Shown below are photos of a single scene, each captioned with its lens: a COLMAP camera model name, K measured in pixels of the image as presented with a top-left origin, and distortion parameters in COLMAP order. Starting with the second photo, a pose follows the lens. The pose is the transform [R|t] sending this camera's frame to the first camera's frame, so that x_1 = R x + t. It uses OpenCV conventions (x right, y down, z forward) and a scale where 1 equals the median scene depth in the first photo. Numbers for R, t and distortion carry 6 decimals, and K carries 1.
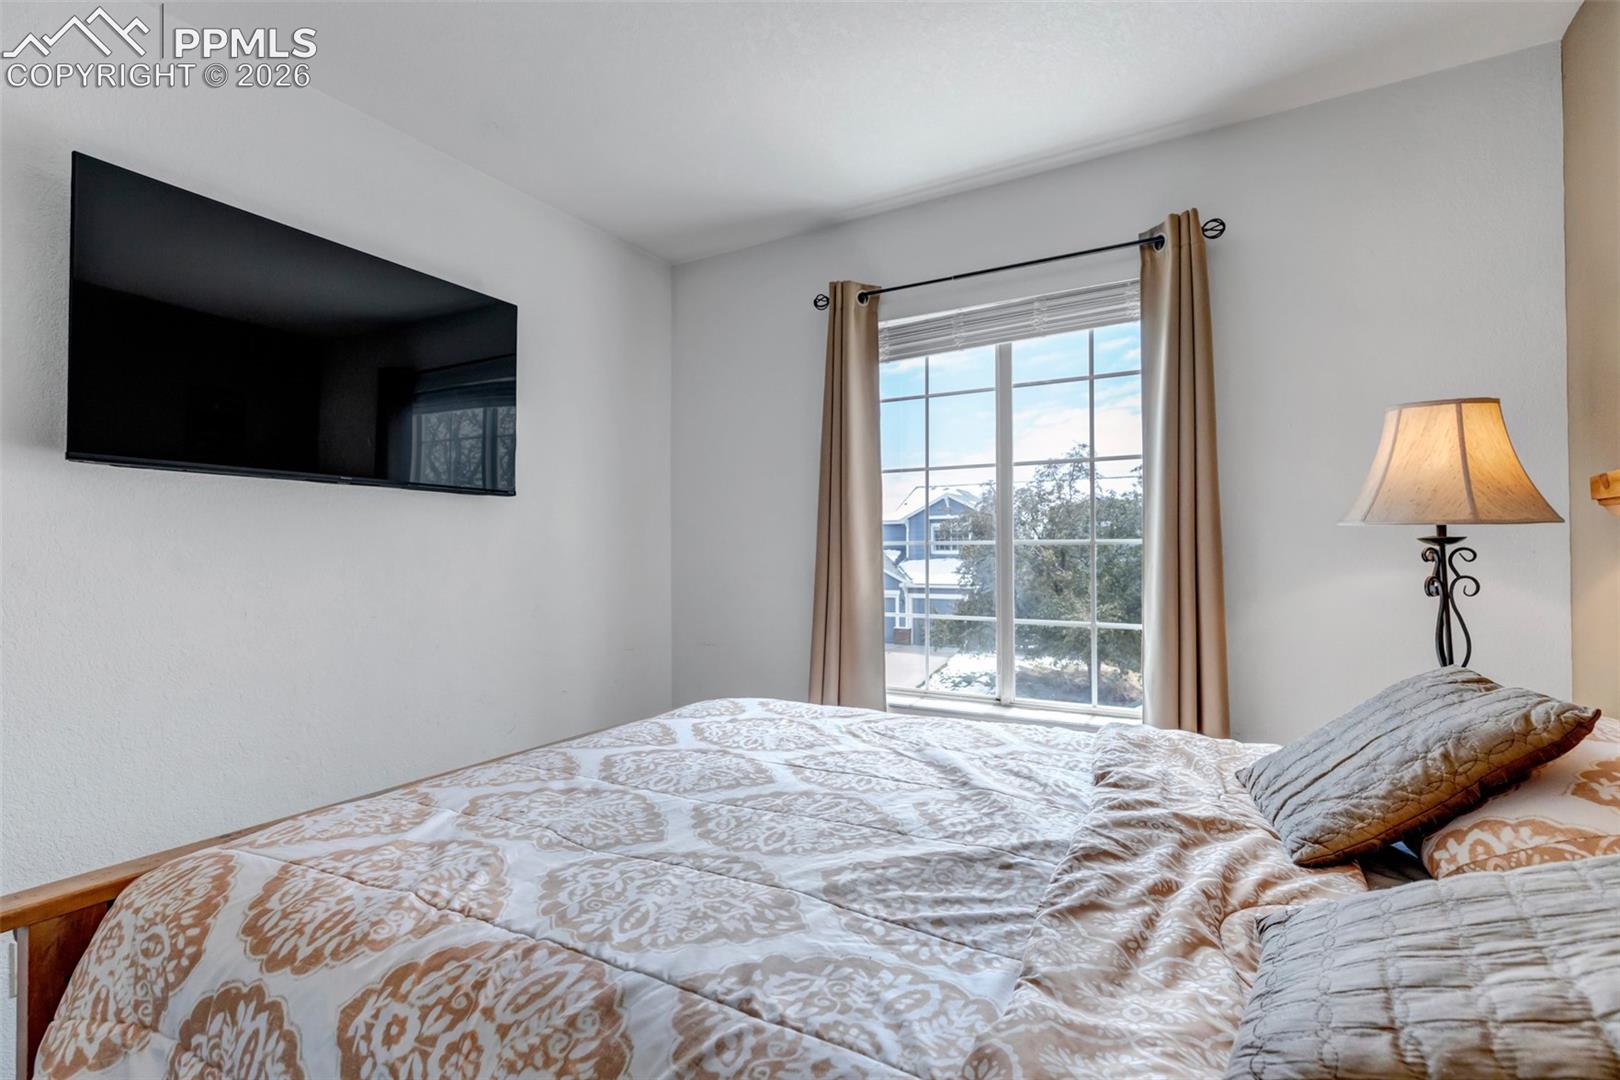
lens RADIAL K [[737.2, 0, 802.5], [0, 737.2, 538.8], [0, 0, 1]] dist [0.004822, 0.000023]
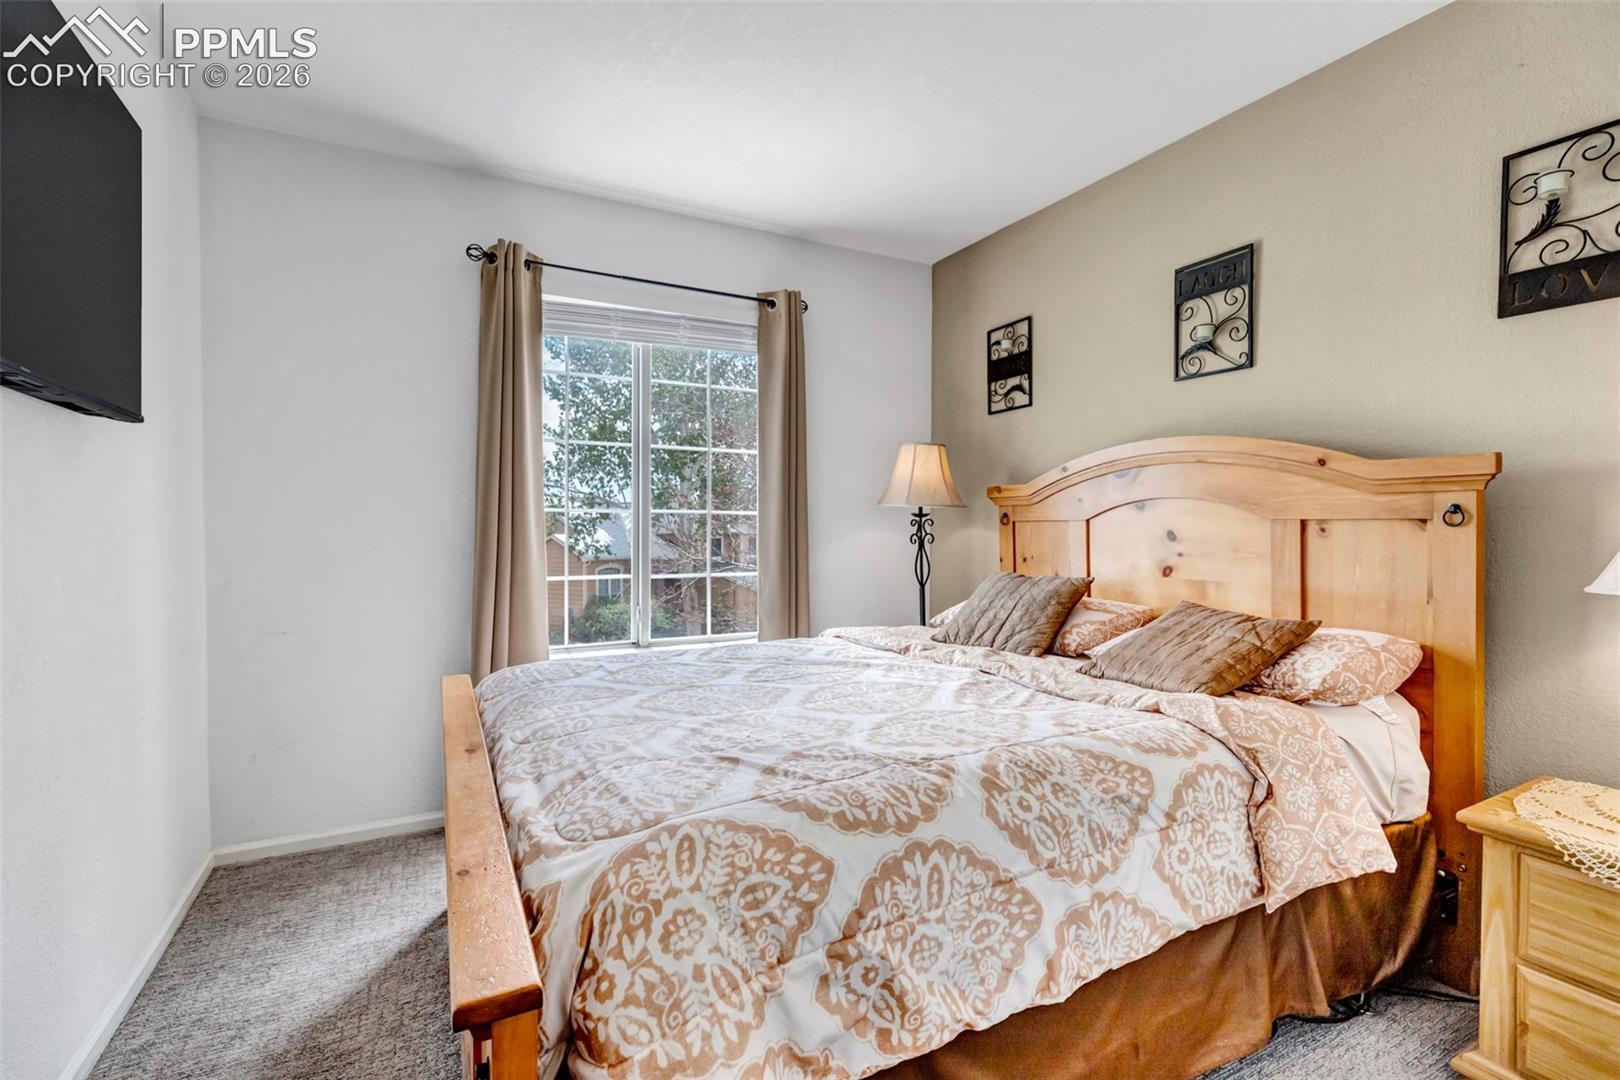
lens RADIAL K [[737.2, 0, 779.8], [0, 737.2, 534.3], [0, 0, 1]] dist [0.004822, 0.000023]
pose [[0.552923, -0.002757, 0.833228, -0.945671], [-0.020251, 0.999655, 0.016746, 0.028184], [-0.832986, -0.026133, 0.552676, 0.248289]]
